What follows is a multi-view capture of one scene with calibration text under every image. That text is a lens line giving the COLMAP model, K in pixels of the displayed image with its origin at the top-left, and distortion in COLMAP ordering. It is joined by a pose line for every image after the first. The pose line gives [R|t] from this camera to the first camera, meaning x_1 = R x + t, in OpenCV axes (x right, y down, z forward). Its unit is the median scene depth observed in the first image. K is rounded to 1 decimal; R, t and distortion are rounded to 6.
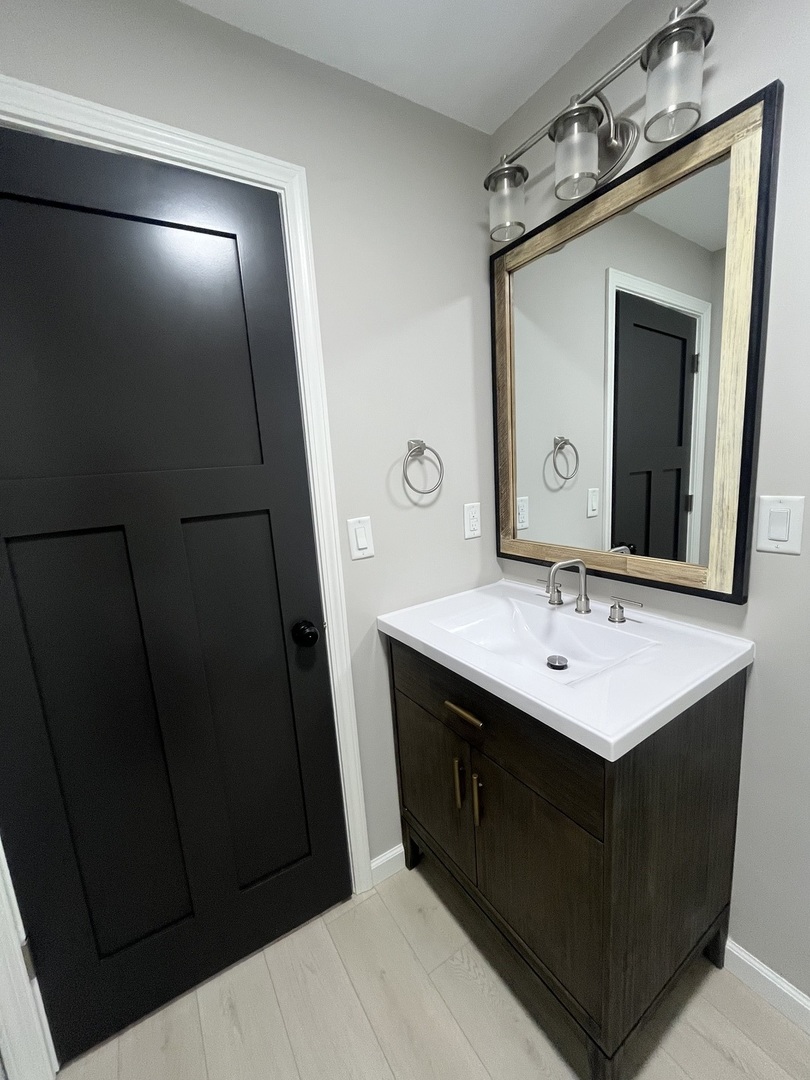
lens RADIAL K [[437.3, 0, 407.5], [0, 437.3, 539.4], [0, 0, 1]] dist [0.002585, -0.000152]
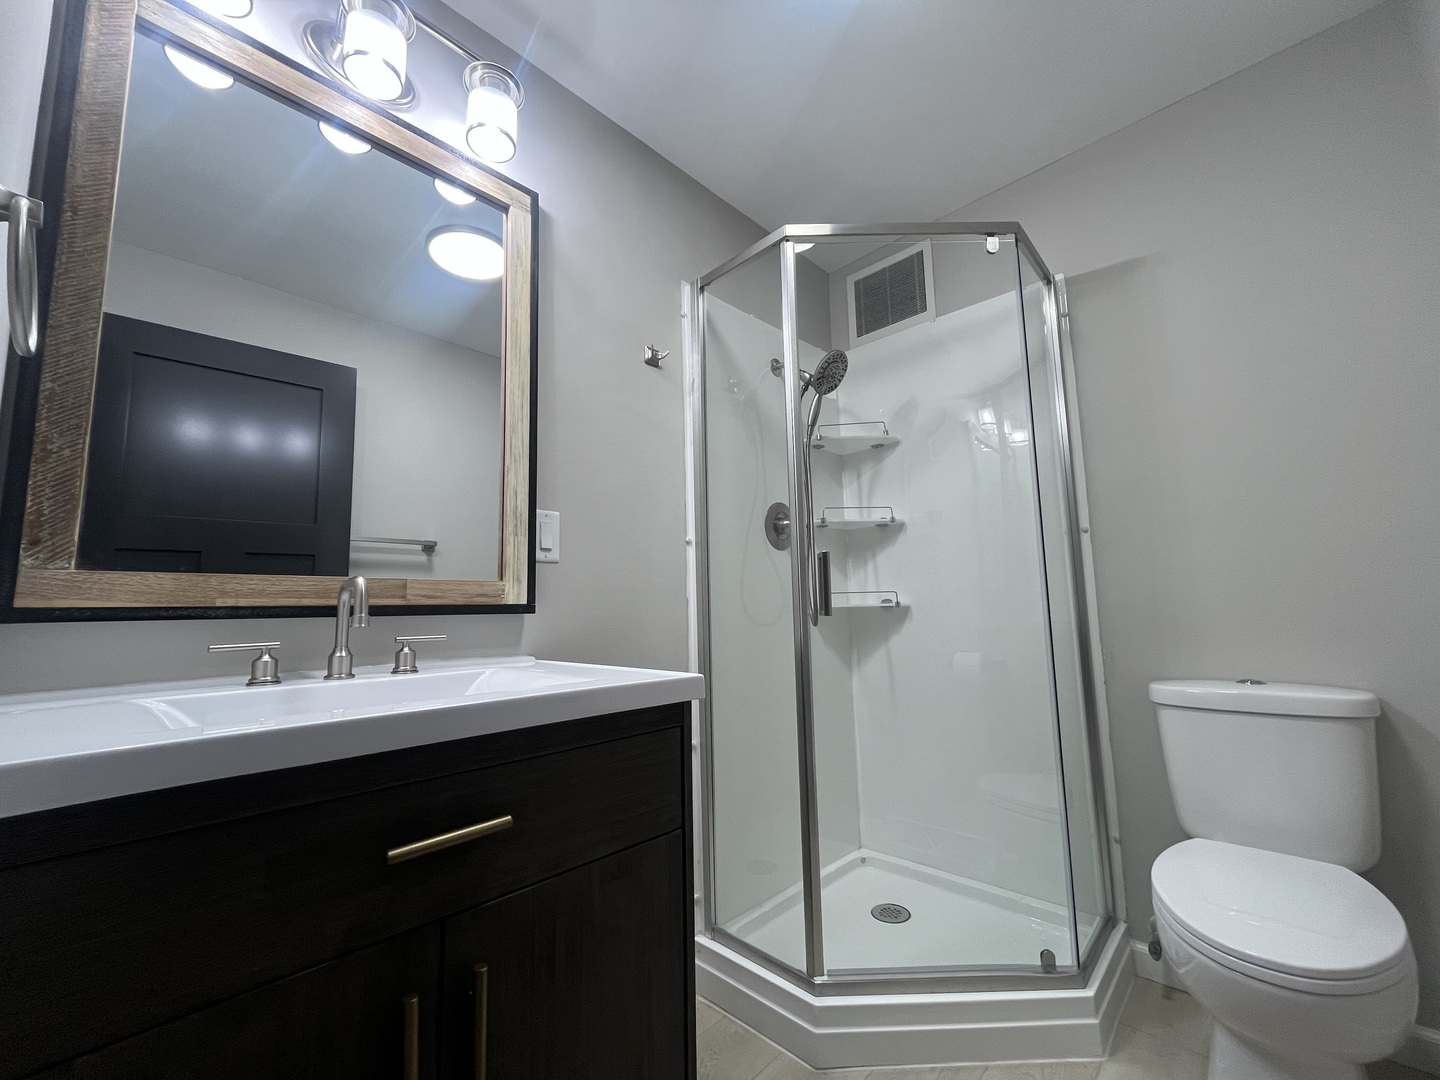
lens RADIAL K [[583.0, 0, 720.3], [0, 583.0, 536.8], [0, 0, 1]] dist [0.002585, -0.000152]
pose [[-0.222519, 0.192084, 0.955819, -0.467430], [0.203394, 0.967972, -0.147175, 0.196031], [-0.953476, 0.161659, -0.254461, 0.680171]]
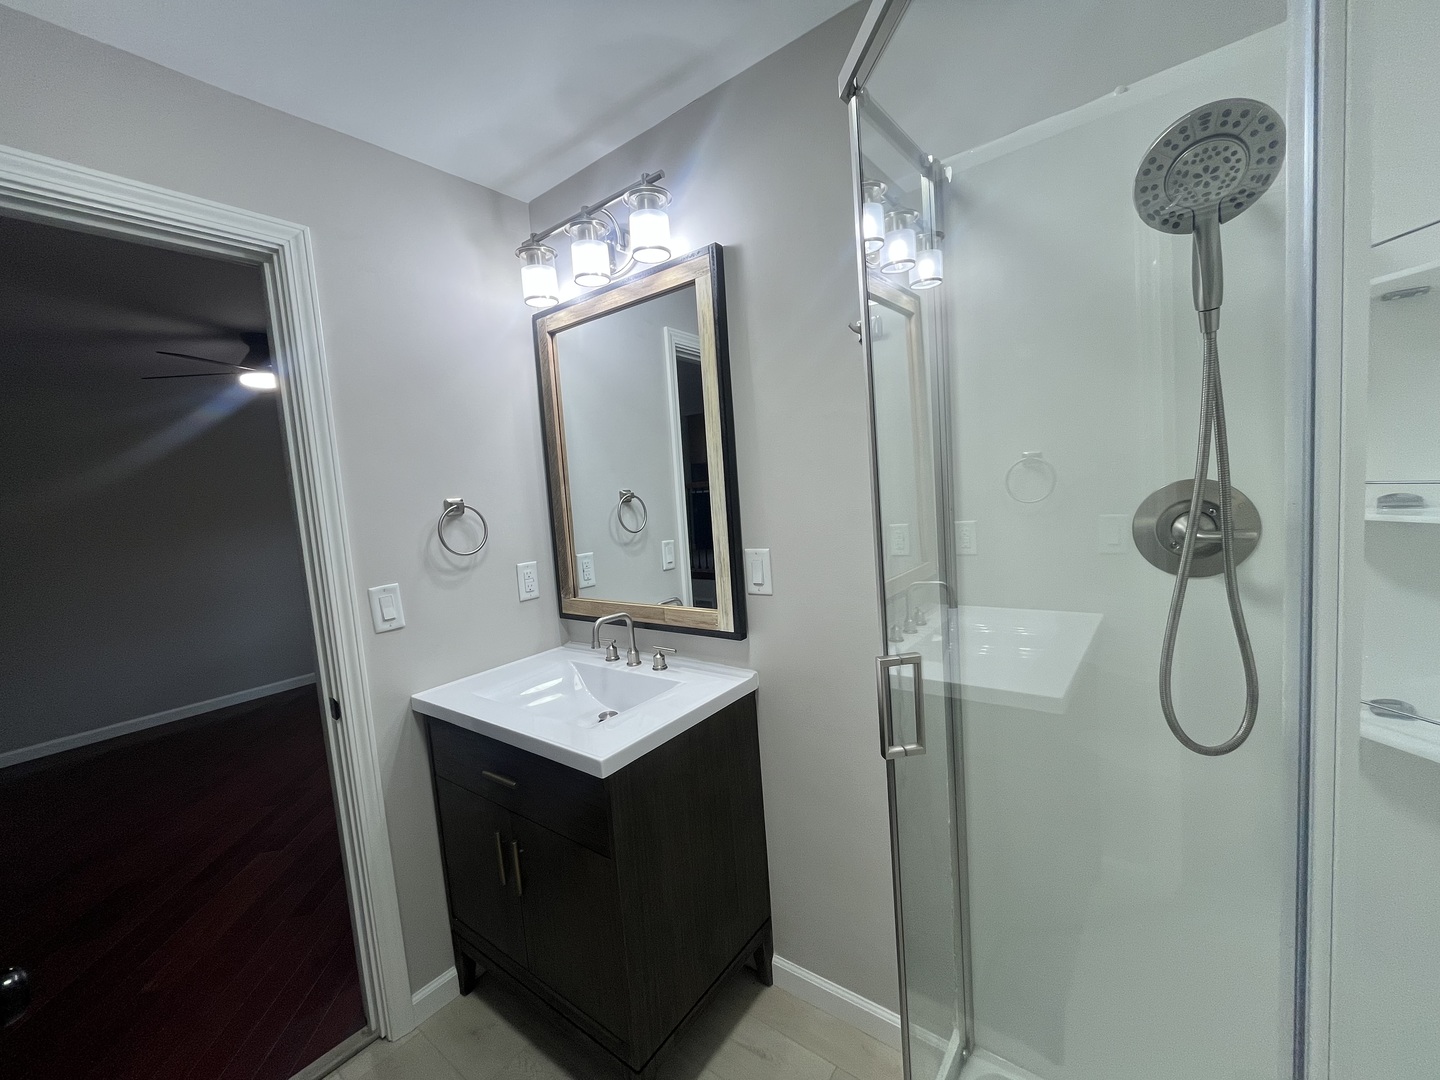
lens RADIAL K [[583.0, 0, 720.1], [0, 583.0, 543.5], [0, 0, 1]] dist [0.002585, -0.000152]
pose [[0.941971, -0.035094, 0.333855, 0.143360], [0.068503, 0.993689, -0.088827, 0.018904], [-0.328631, 0.106542, 0.938430, -0.370178]]
